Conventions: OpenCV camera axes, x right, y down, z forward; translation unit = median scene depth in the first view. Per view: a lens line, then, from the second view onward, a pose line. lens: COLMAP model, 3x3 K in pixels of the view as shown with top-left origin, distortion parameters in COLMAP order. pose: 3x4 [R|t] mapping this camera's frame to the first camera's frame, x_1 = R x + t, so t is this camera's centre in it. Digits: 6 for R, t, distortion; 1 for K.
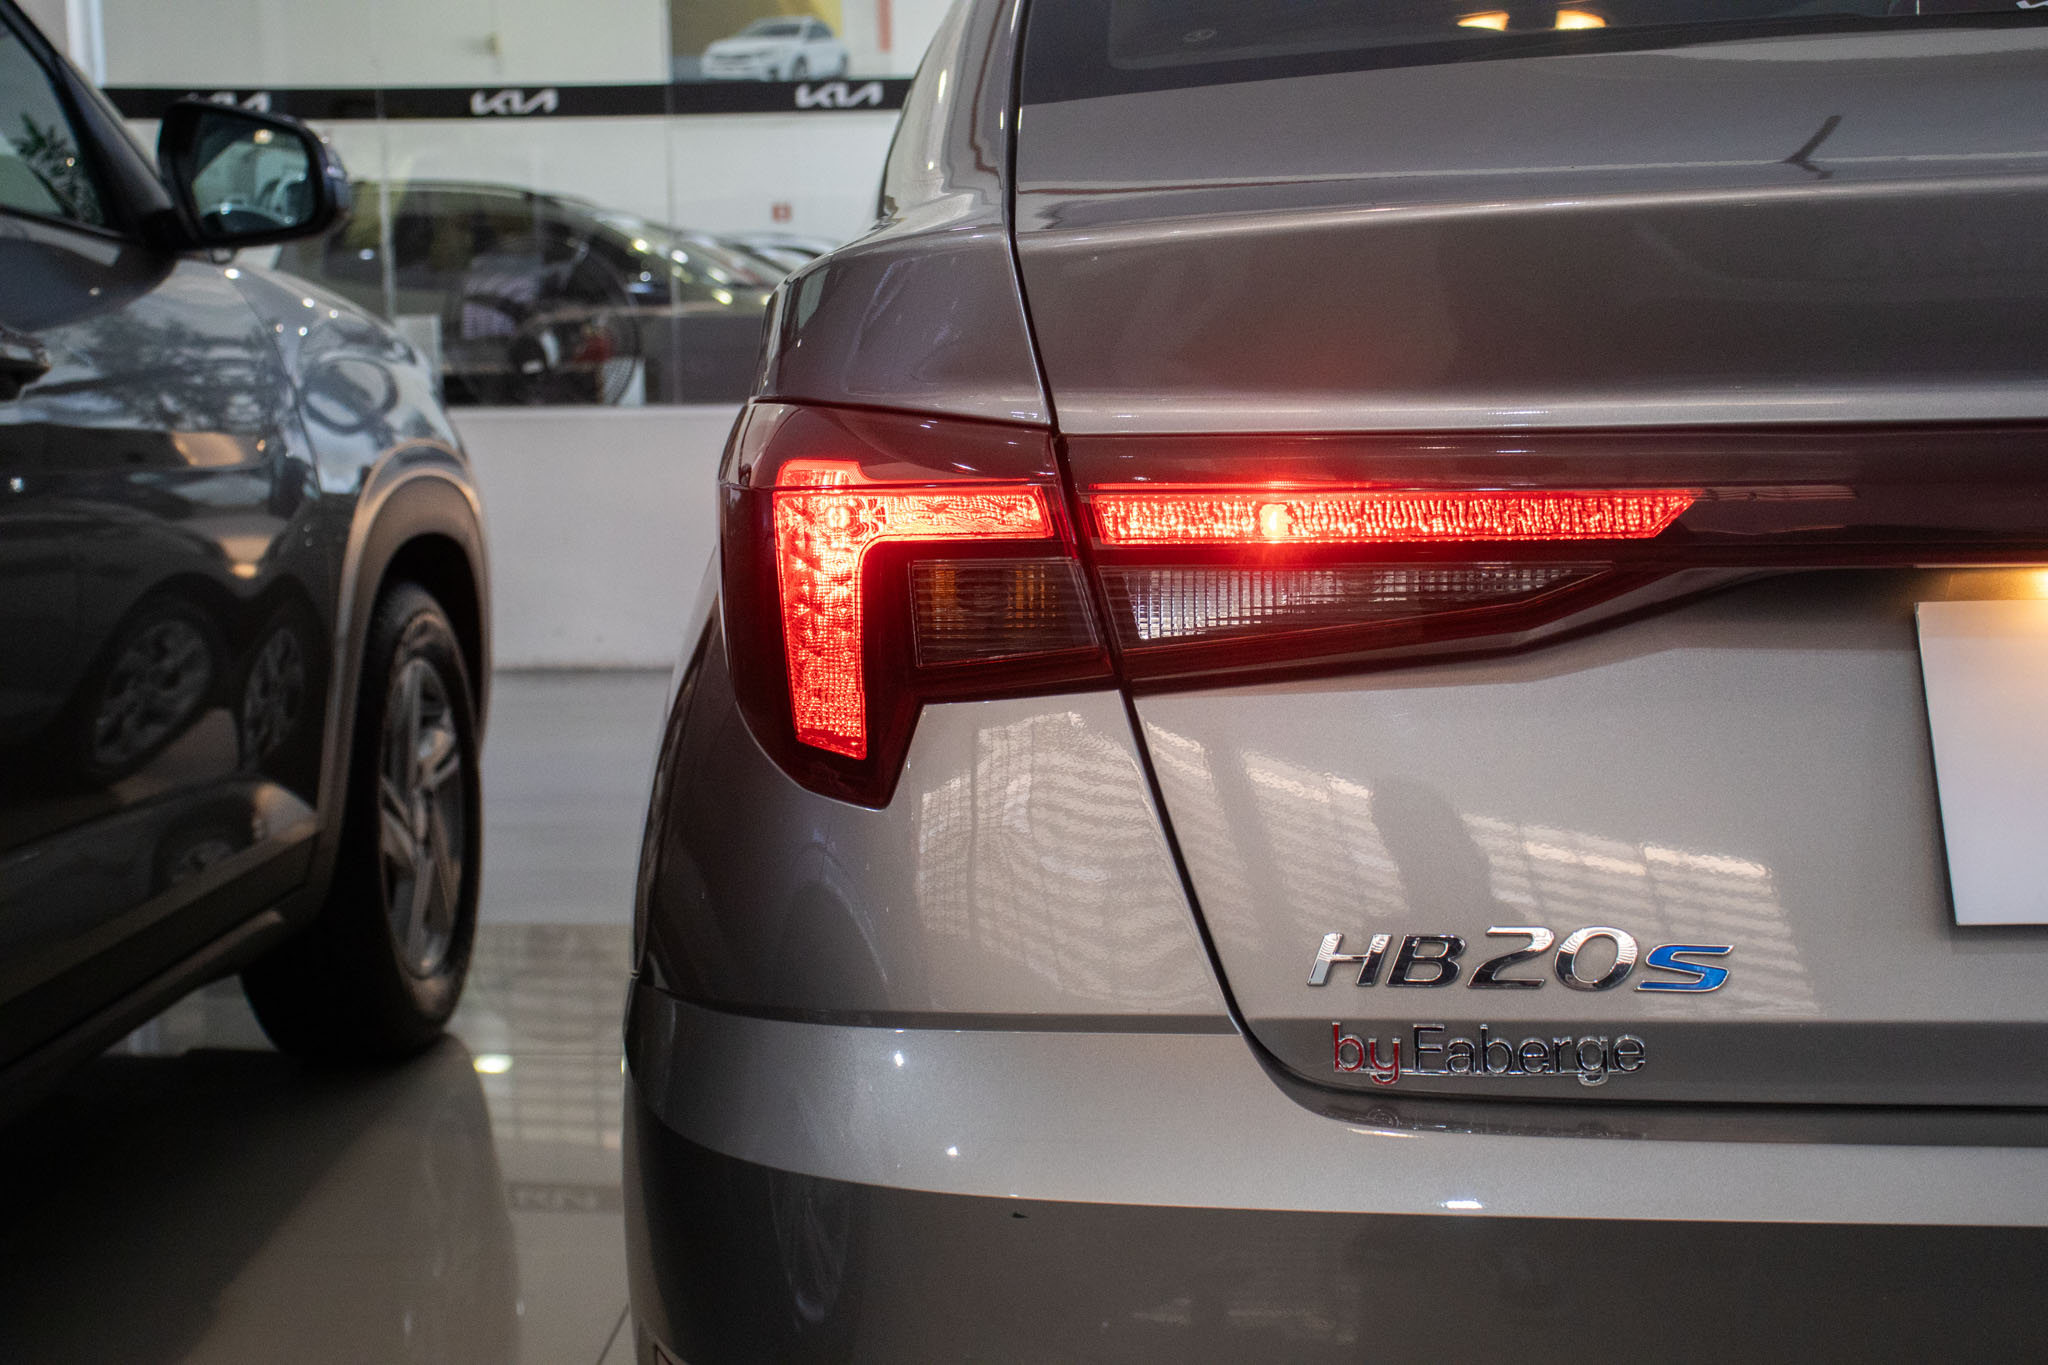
lens RADIAL K [[2778.9, 0, 993.7], [0, 2778.9, 680.7], [0, 0, 1]] dist [-0.052263, -0.040736]
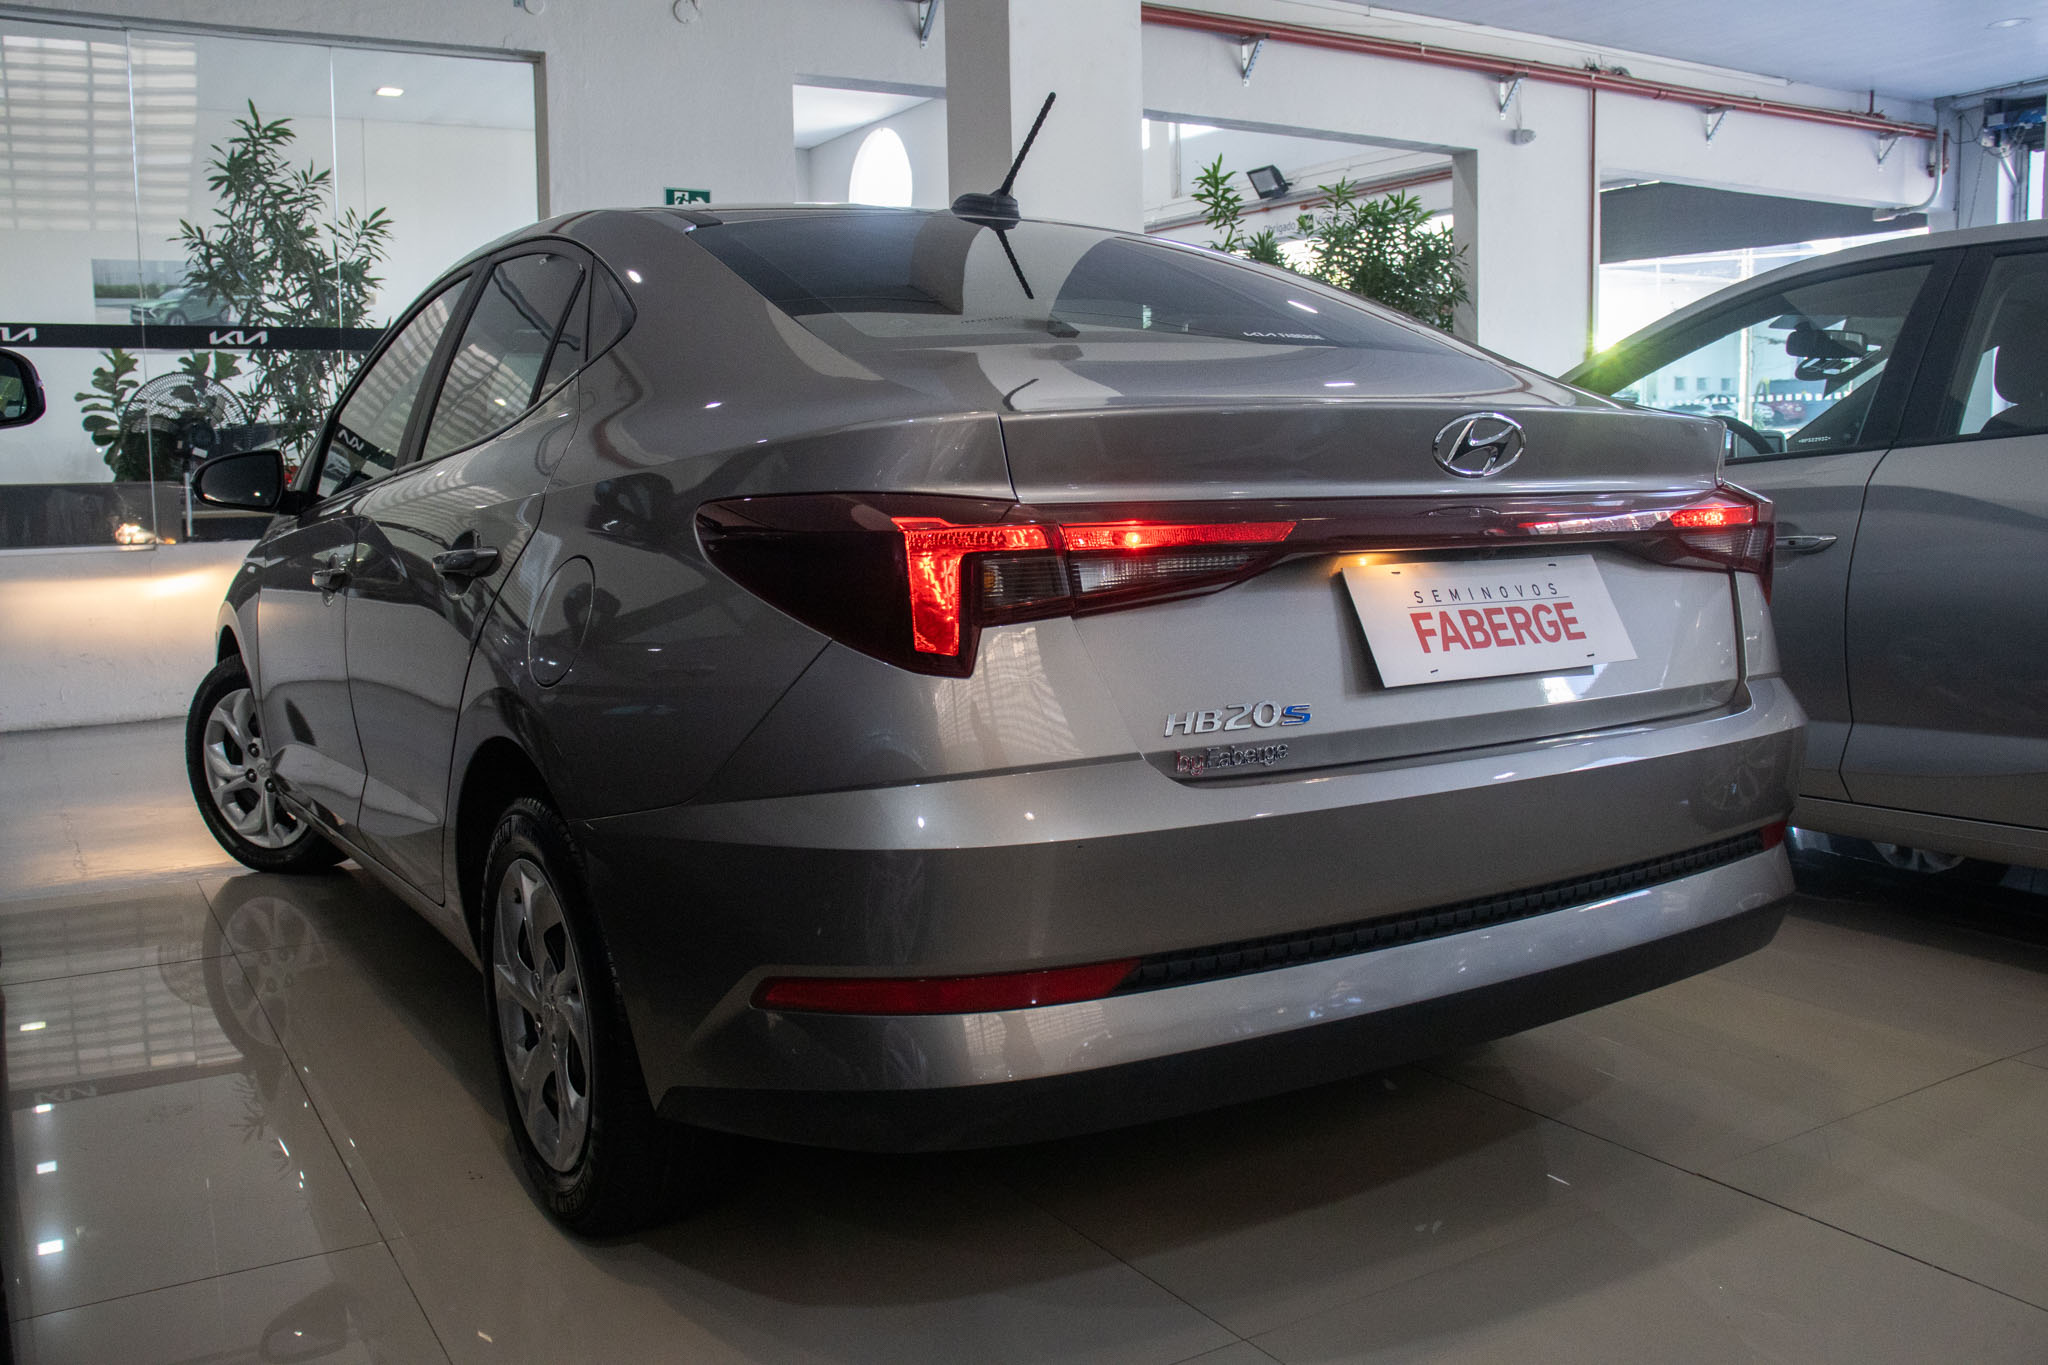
lens RADIAL K [[1742.5, 0, 1027.1], [0, 1742.5, 624.7], [0, 0, 1]] dist [-0.134788, 0.001266]
pose [[0.818328, -0.039843, 0.573368, -0.765498], [0.070624, 0.997005, -0.031515, 0.051022], [-0.570395, 0.066283, 0.818691, -0.124372]]
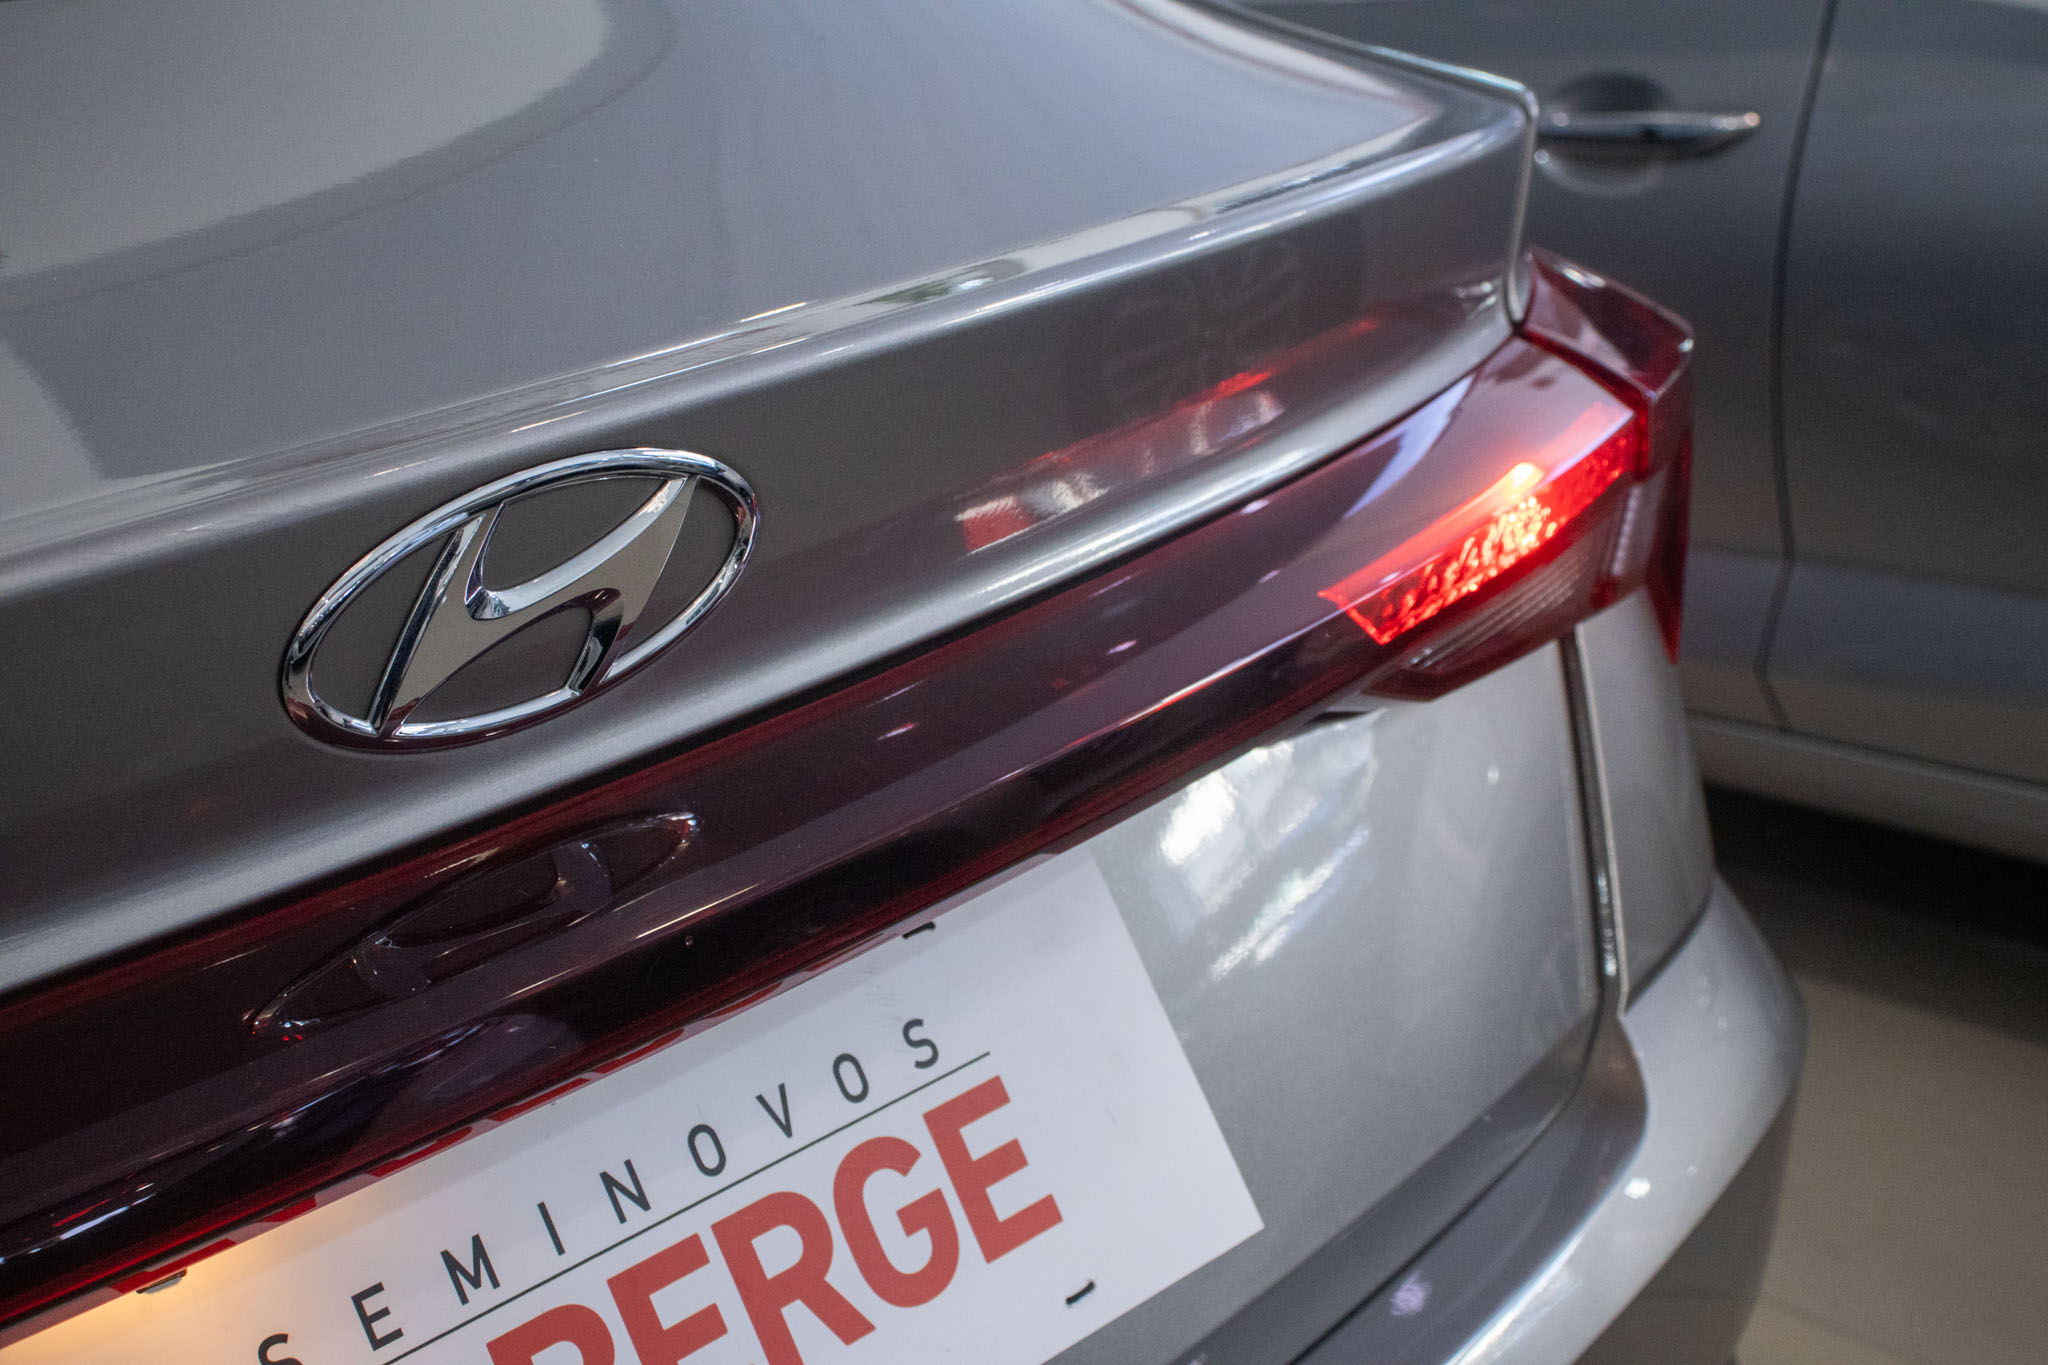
lens RADIAL K [[2854.2, 0, 1024.0], [0, 2854.2, 682.5], [0, 0, 1]] dist [-0.002100, 0.004865]
pose [[0.649558, -0.264181, 0.712939, 0.117648], [0.134279, 0.962814, 0.234431, -0.236387], [-0.748361, -0.056544, 0.660878, 0.450517]]
